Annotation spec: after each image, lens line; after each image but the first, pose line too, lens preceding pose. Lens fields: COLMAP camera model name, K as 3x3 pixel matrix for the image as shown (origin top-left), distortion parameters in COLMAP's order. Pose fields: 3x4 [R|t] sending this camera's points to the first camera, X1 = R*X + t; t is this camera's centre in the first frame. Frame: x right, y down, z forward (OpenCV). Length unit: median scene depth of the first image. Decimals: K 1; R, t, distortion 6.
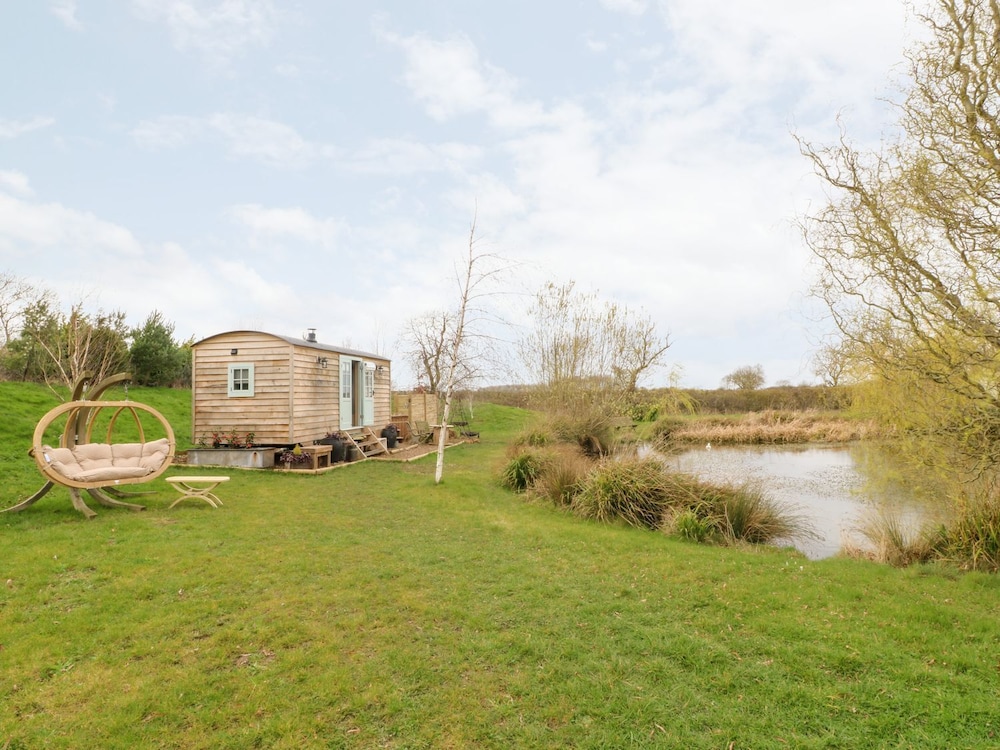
lens RADIAL K [[537.4, 0, 496.9], [0, 537.4, 368.1], [0, 0, 1]] dist [0.001304, -0.012460]
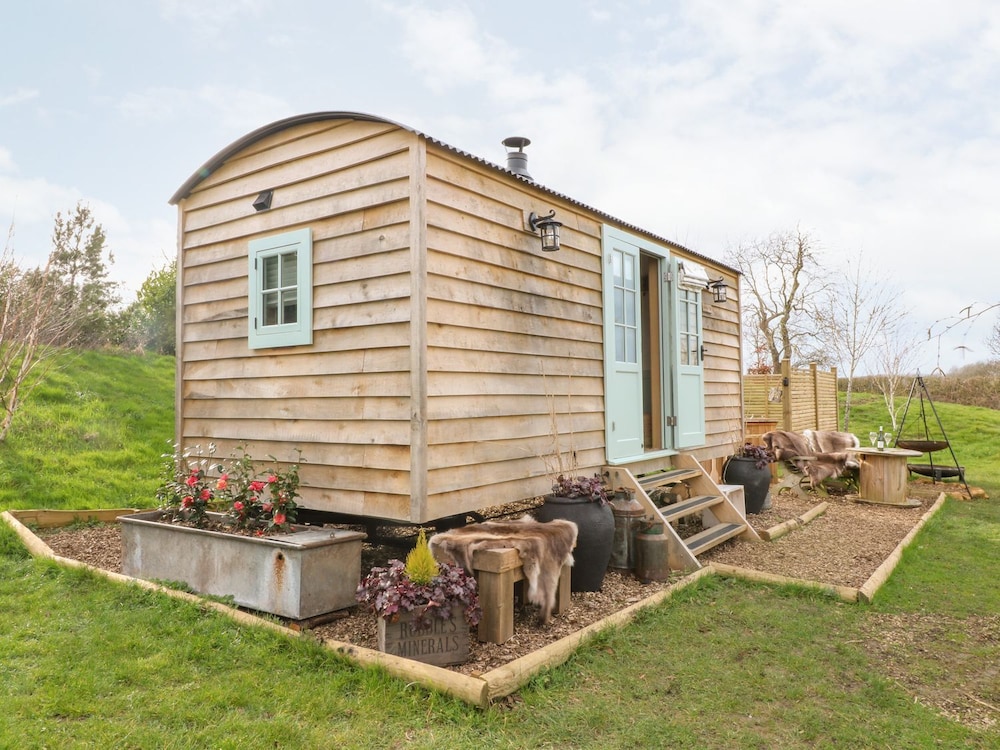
lens RADIAL K [[701.9, 0, 500.0], [0, 701.9, 375.0], [0, 0, 1]] dist [-0.004296, -0.001879]
pose [[0.899739, -0.008282, -0.436350, -0.186967], [0.019362, 0.999593, 0.020951, 0.060102], [0.435999, -0.027299, 0.899533, 0.668314]]
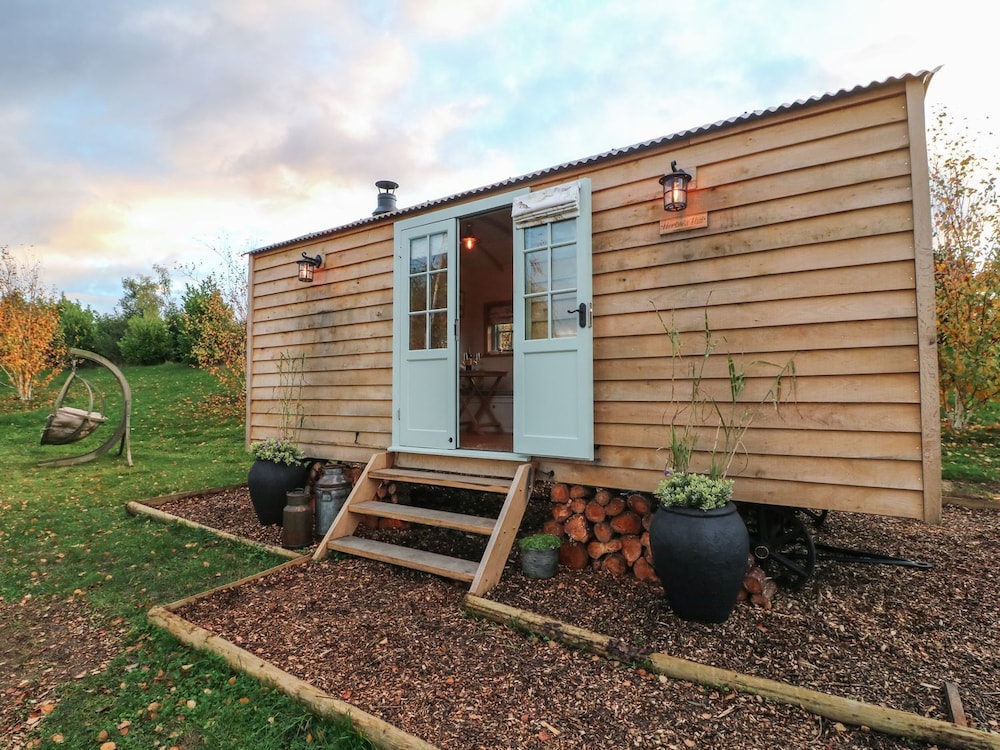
lens RADIAL K [[537.4, 0, 496.9], [0, 537.4, 368.1], [0, 0, 1]] dist [0.001304, -0.012460]
pose [[-0.413403, -0.018395, -0.910362, -0.023586], [0.061617, 0.996939, -0.048125, 0.094248], [0.908461, -0.075989, -0.411004, 1.313663]]
